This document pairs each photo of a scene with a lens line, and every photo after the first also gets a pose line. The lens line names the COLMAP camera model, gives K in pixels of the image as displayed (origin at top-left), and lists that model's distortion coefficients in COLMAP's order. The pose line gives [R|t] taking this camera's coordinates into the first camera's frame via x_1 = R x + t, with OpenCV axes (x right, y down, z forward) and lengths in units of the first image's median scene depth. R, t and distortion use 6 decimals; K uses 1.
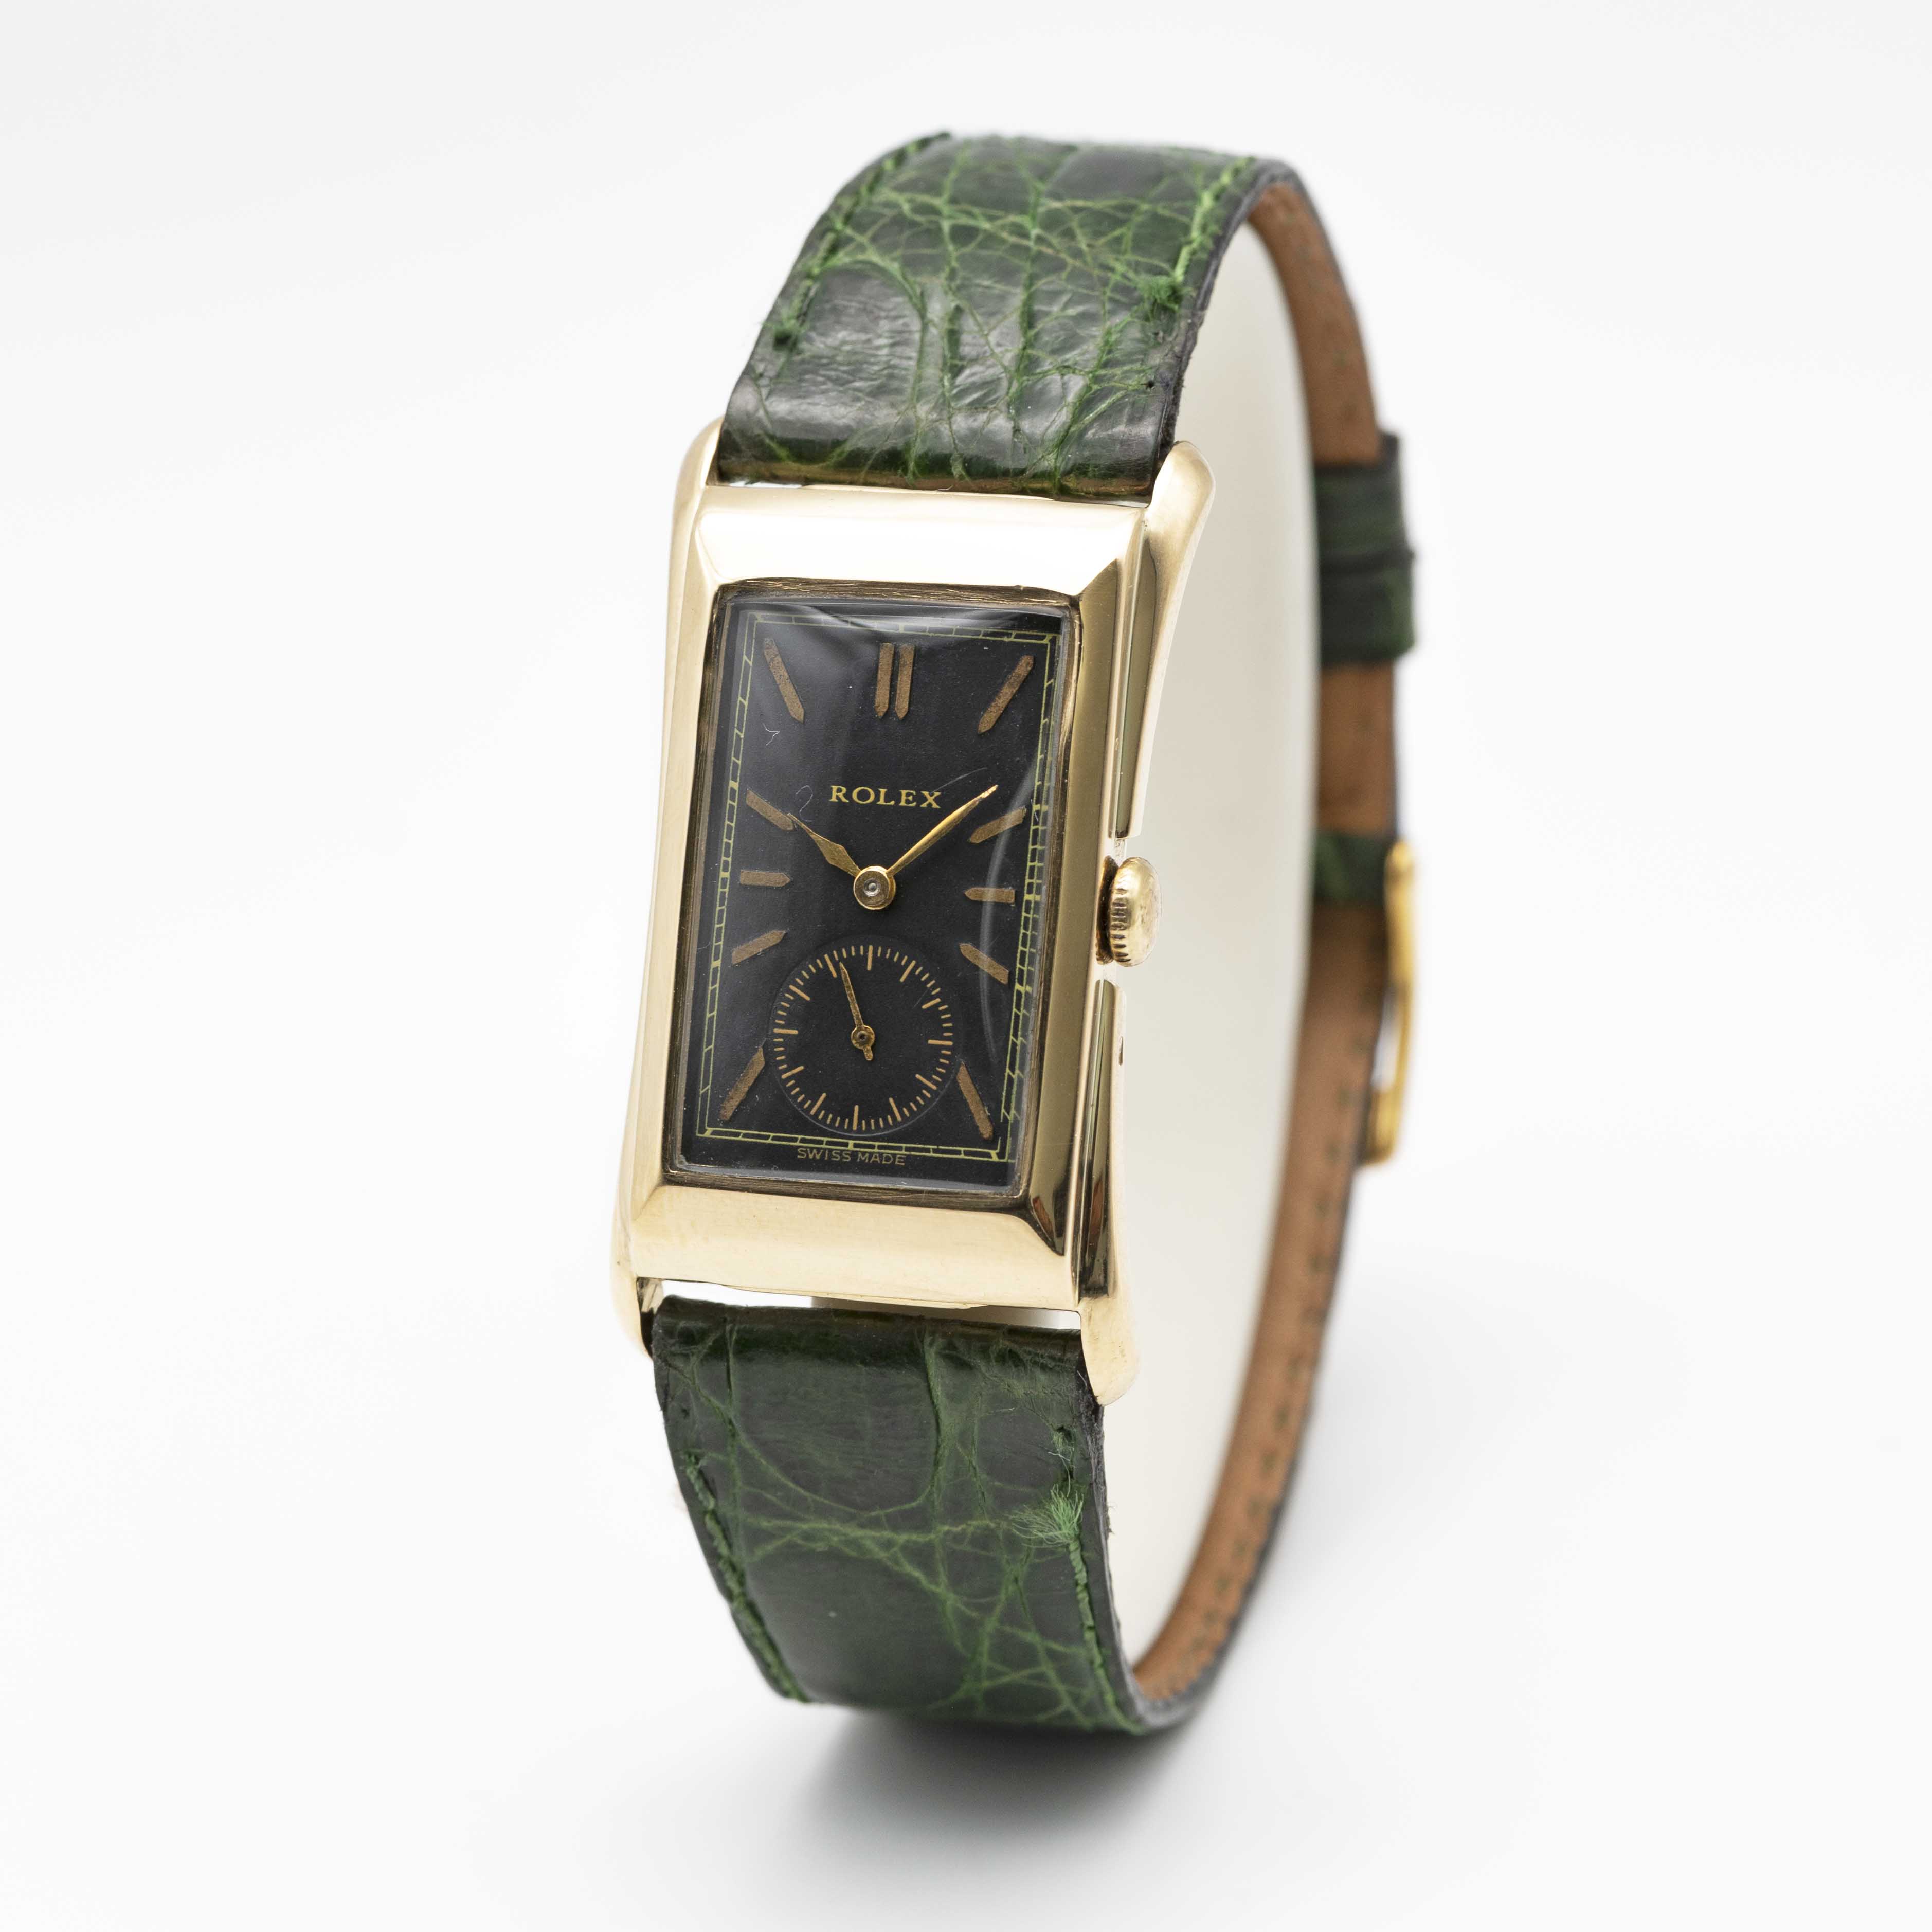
lens RADIAL K [[12706.8, 0, 966.0], [0, 12706.8, 966.0], [0, 0, 1]] dist [2.139744, -1348.995417]
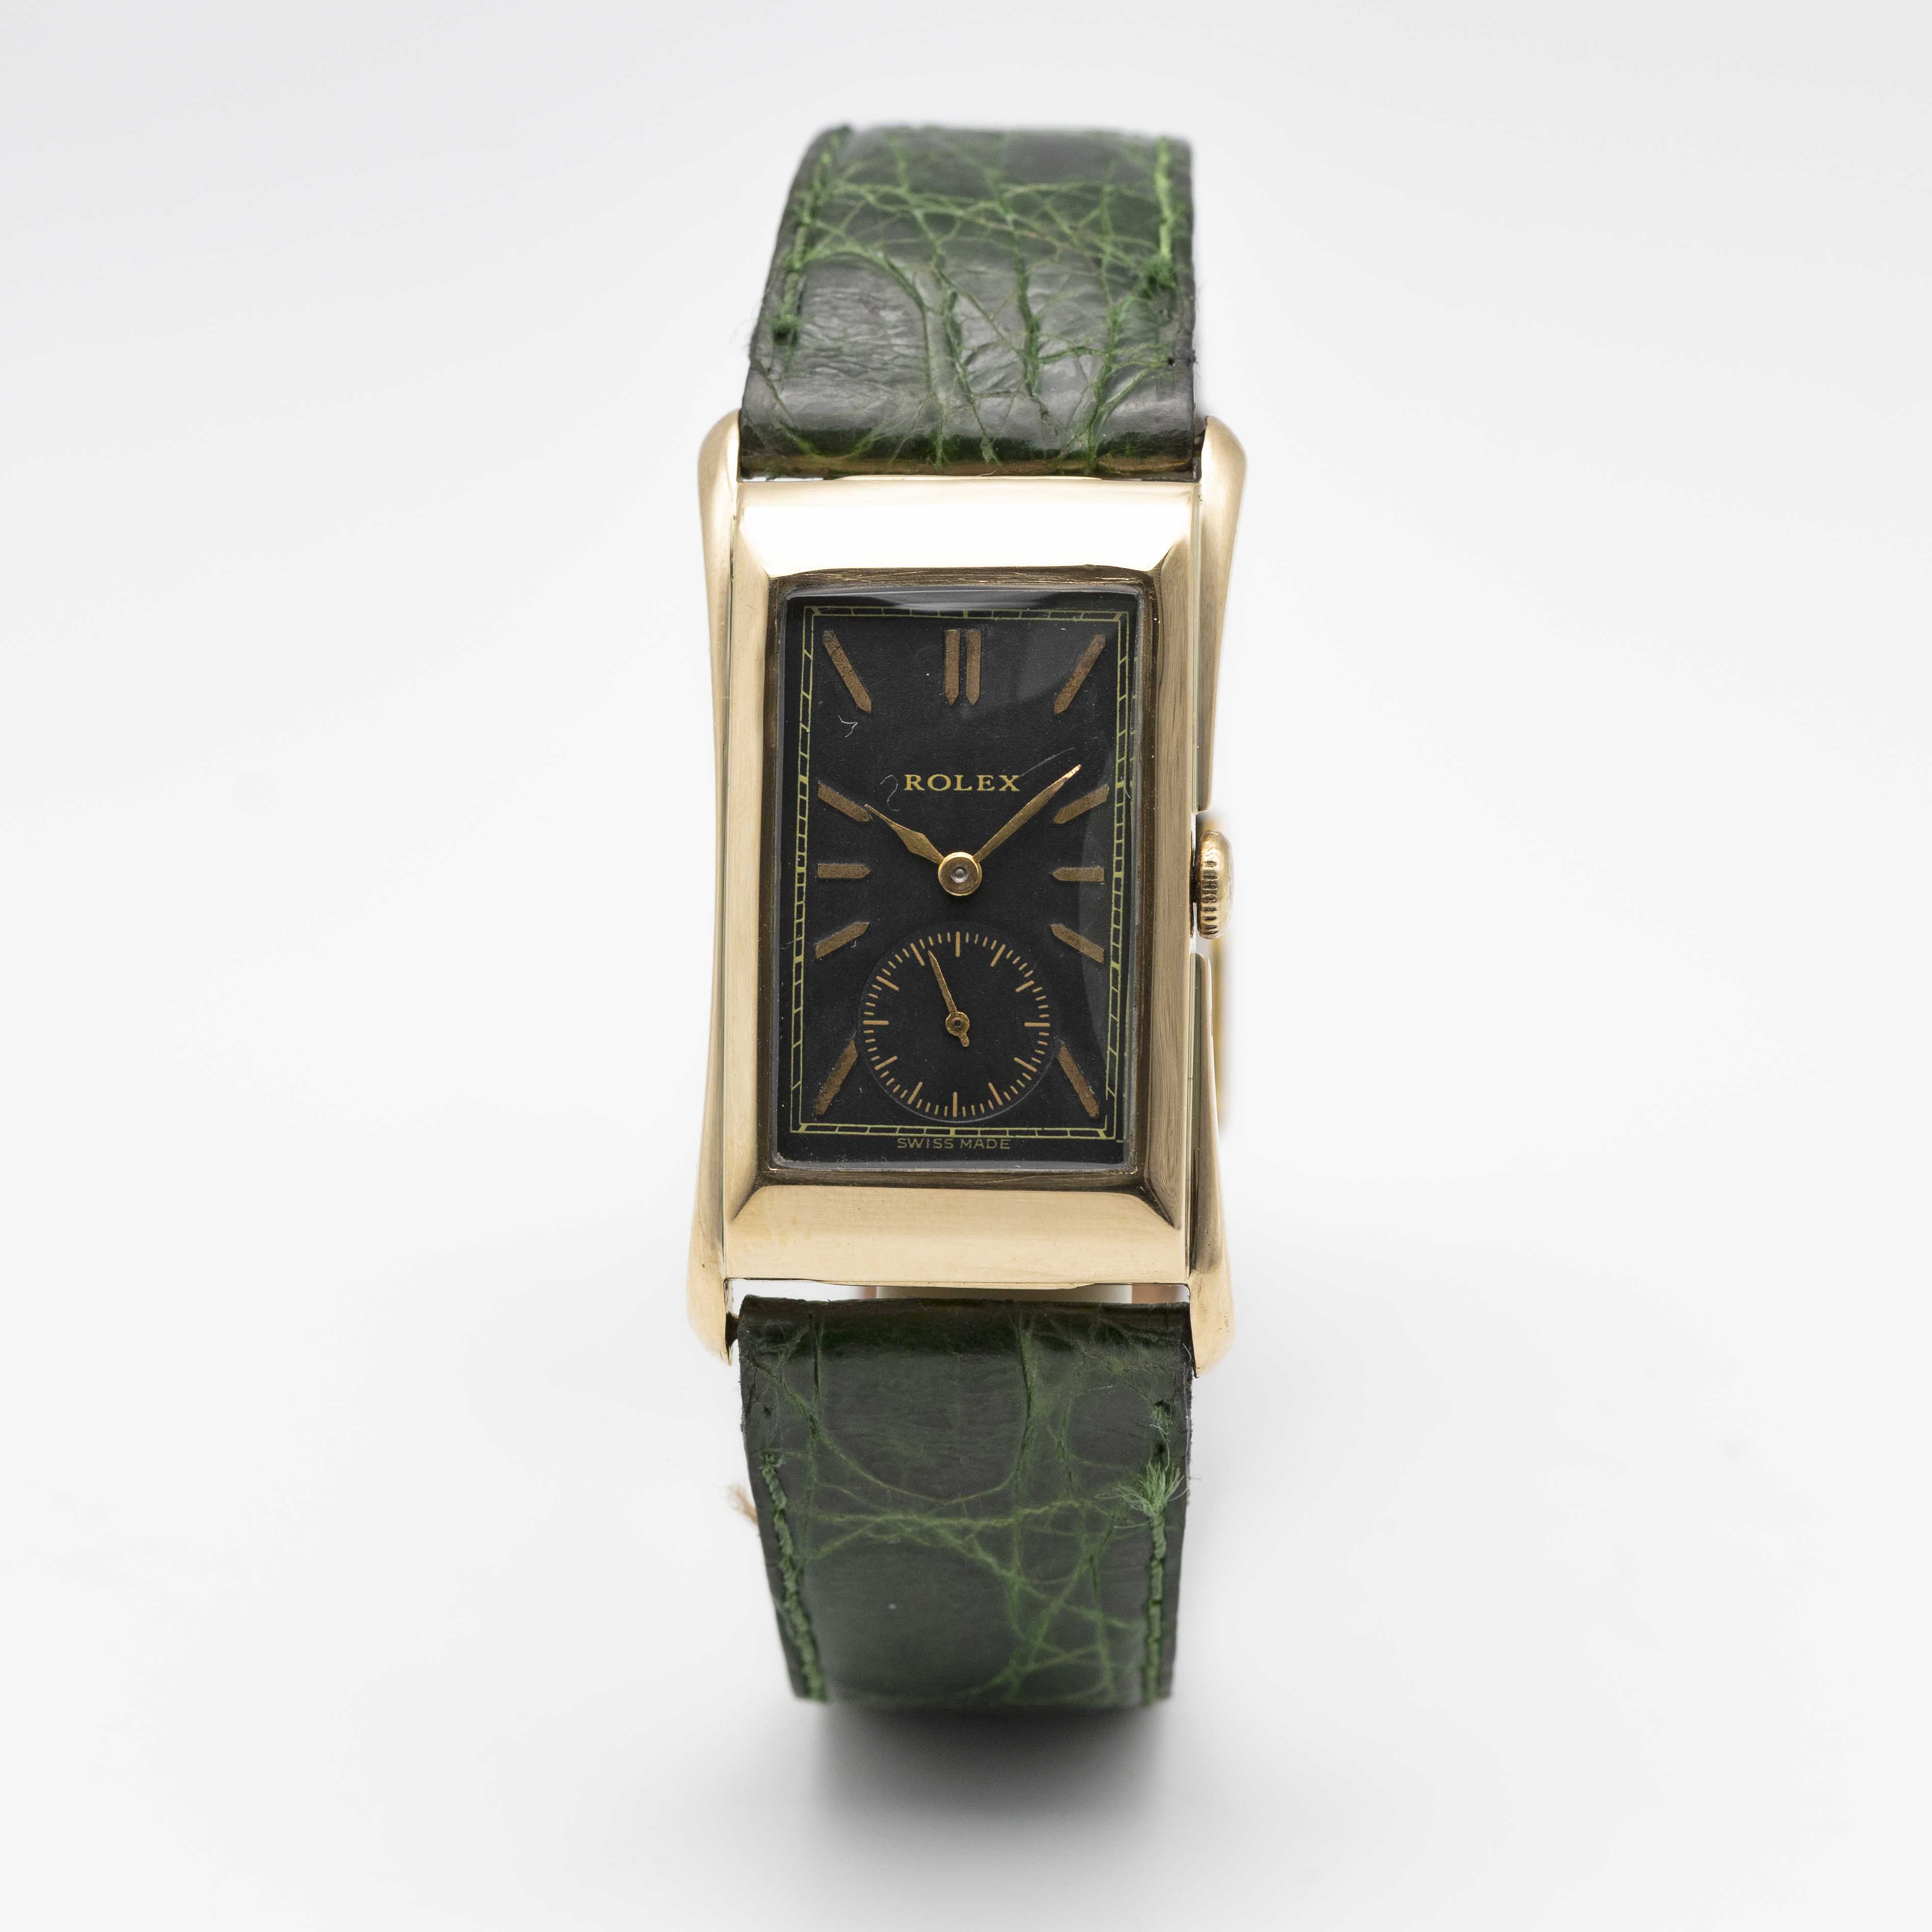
lens RADIAL K [[12706.8, 0, 966.0], [0, 12706.8, 966.0], [0, 0, 1]] dist [2.139744, -1348.995417]
pose [[0.974798, -0.054583, 0.216310, -0.222942], [0.055657, 0.998449, 0.001125, -0.000027], [-0.216036, 0.010943, 0.976324, 0.023417]]
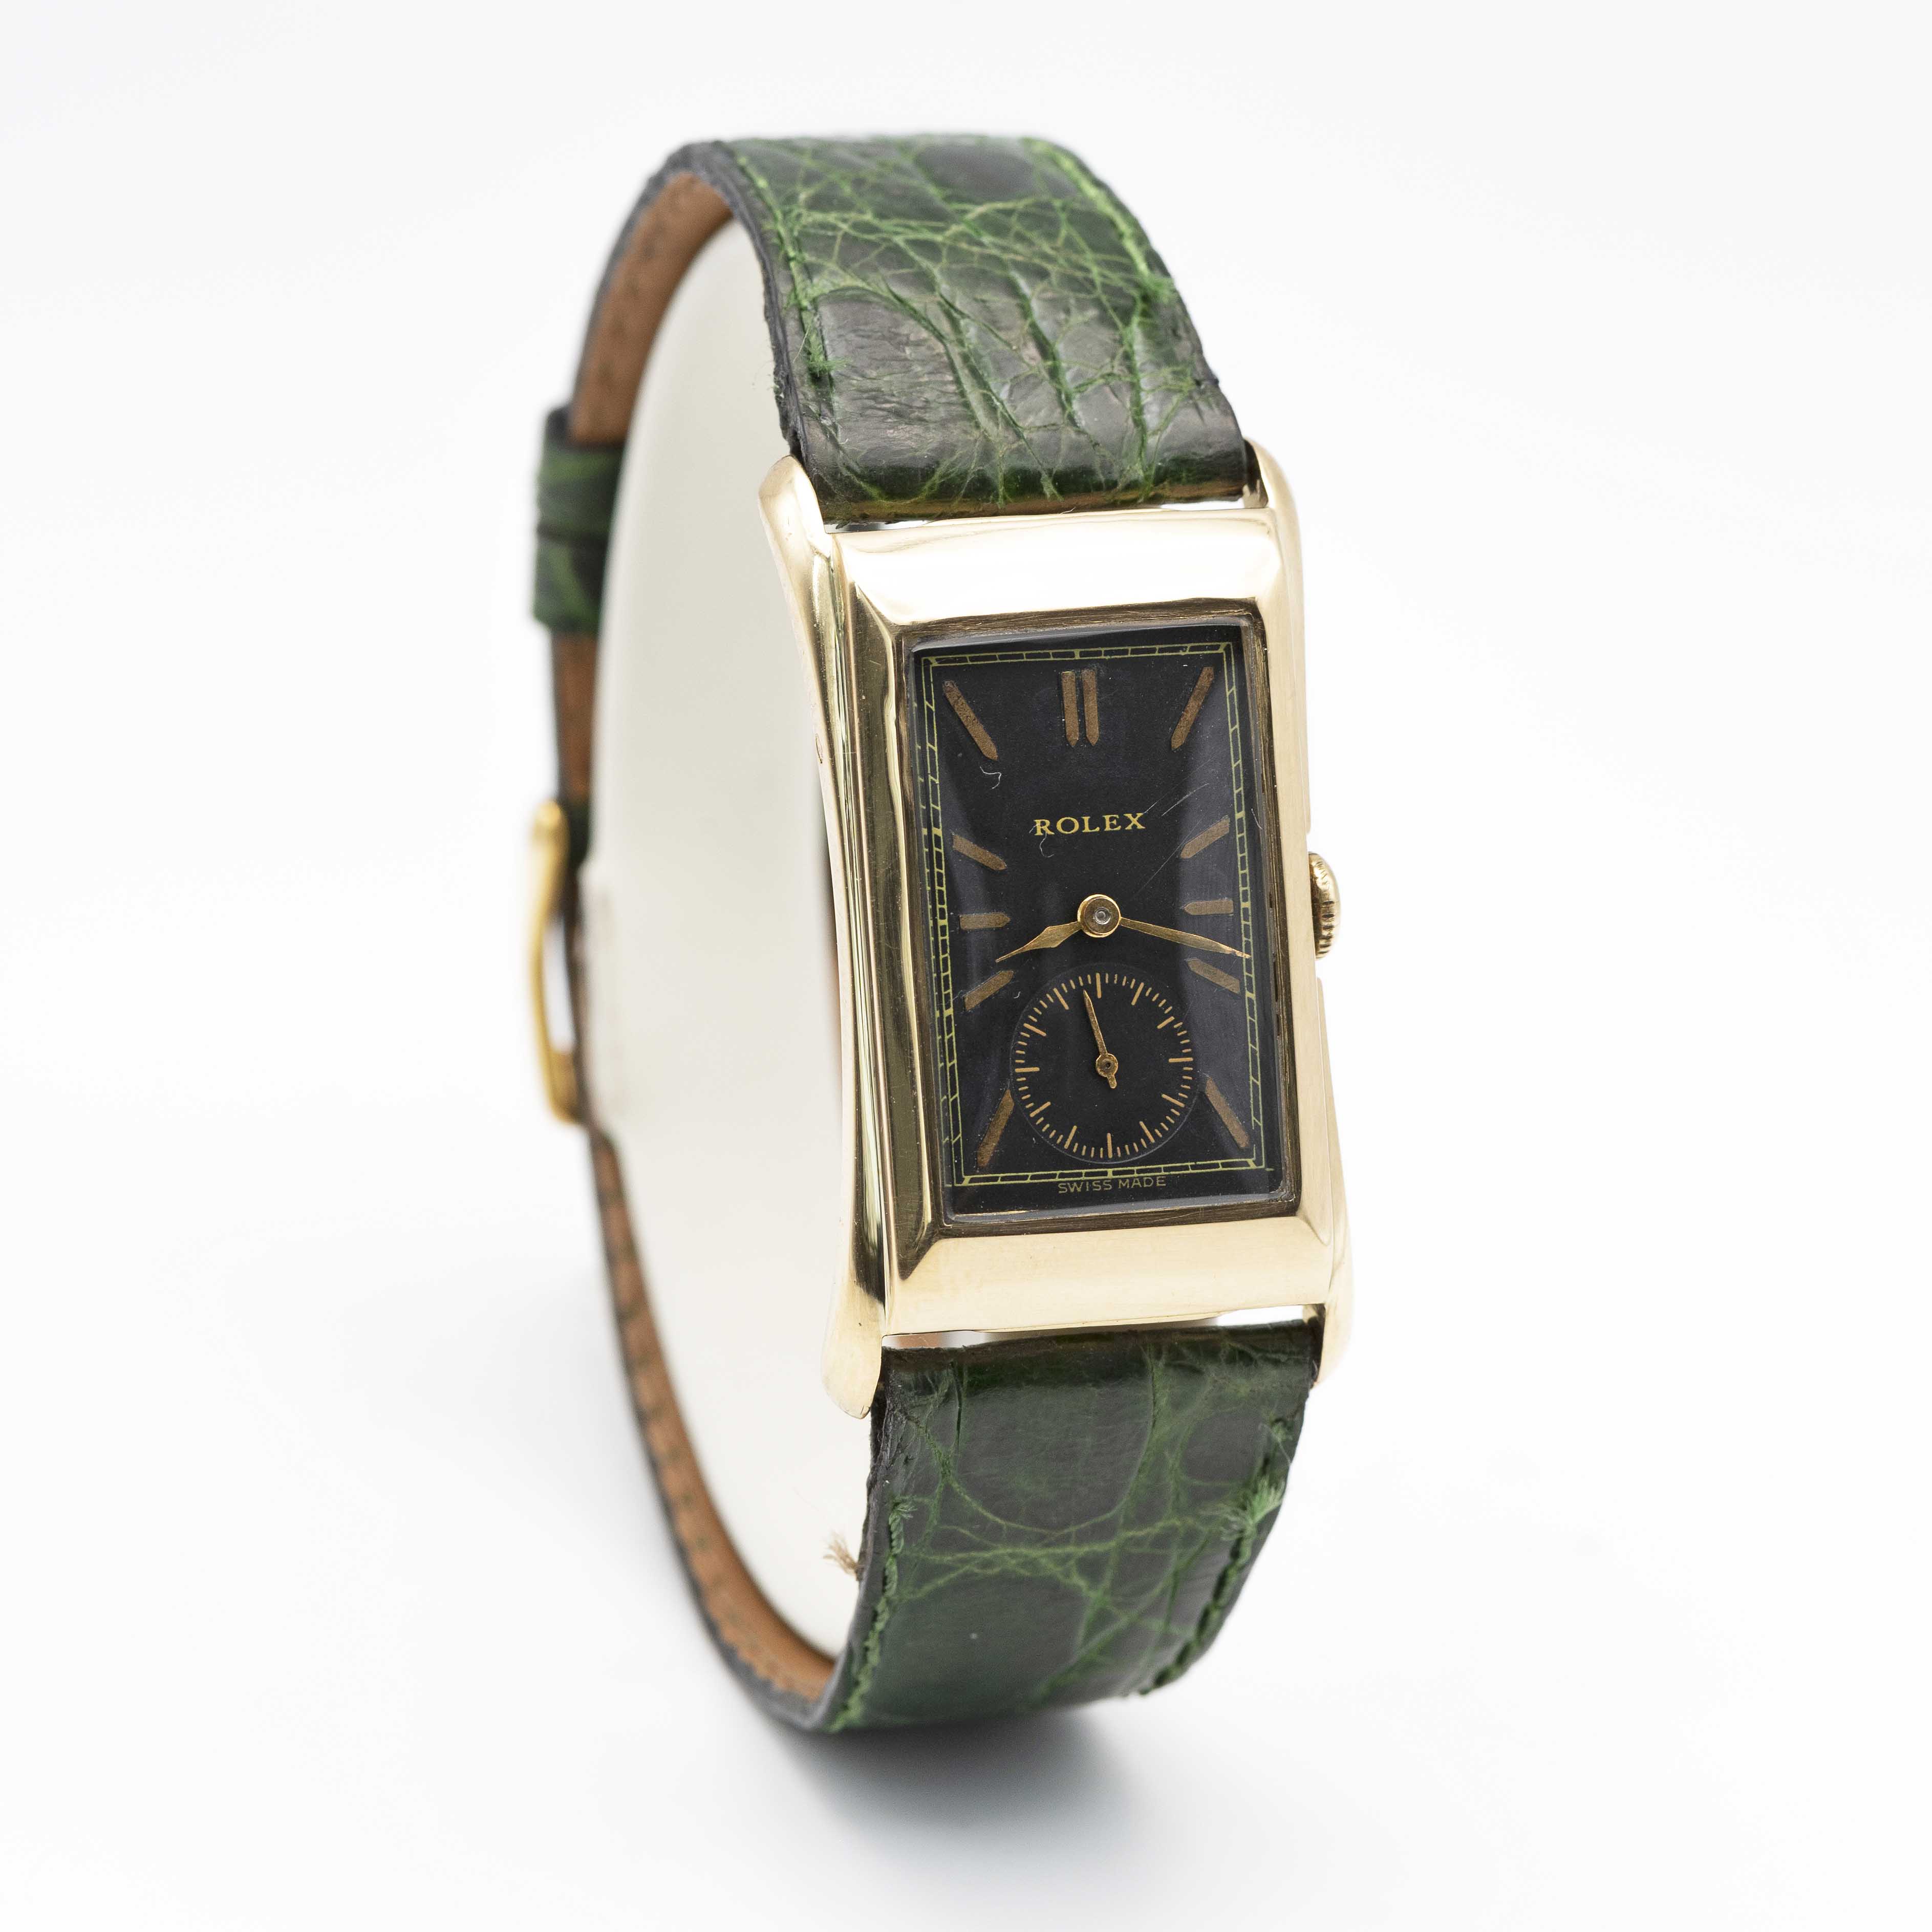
lens RADIAL K [[12706.8, 0, 966.0], [0, 12706.8, 966.0], [0, 0, 1]] dist [2.139744, -1348.995417]
pose [[0.831365, -0.136014, 0.538825, -0.554931], [0.107808, 0.990640, 0.083724, -0.087033], [-0.545169, -0.011516, 0.838247, 0.165458]]
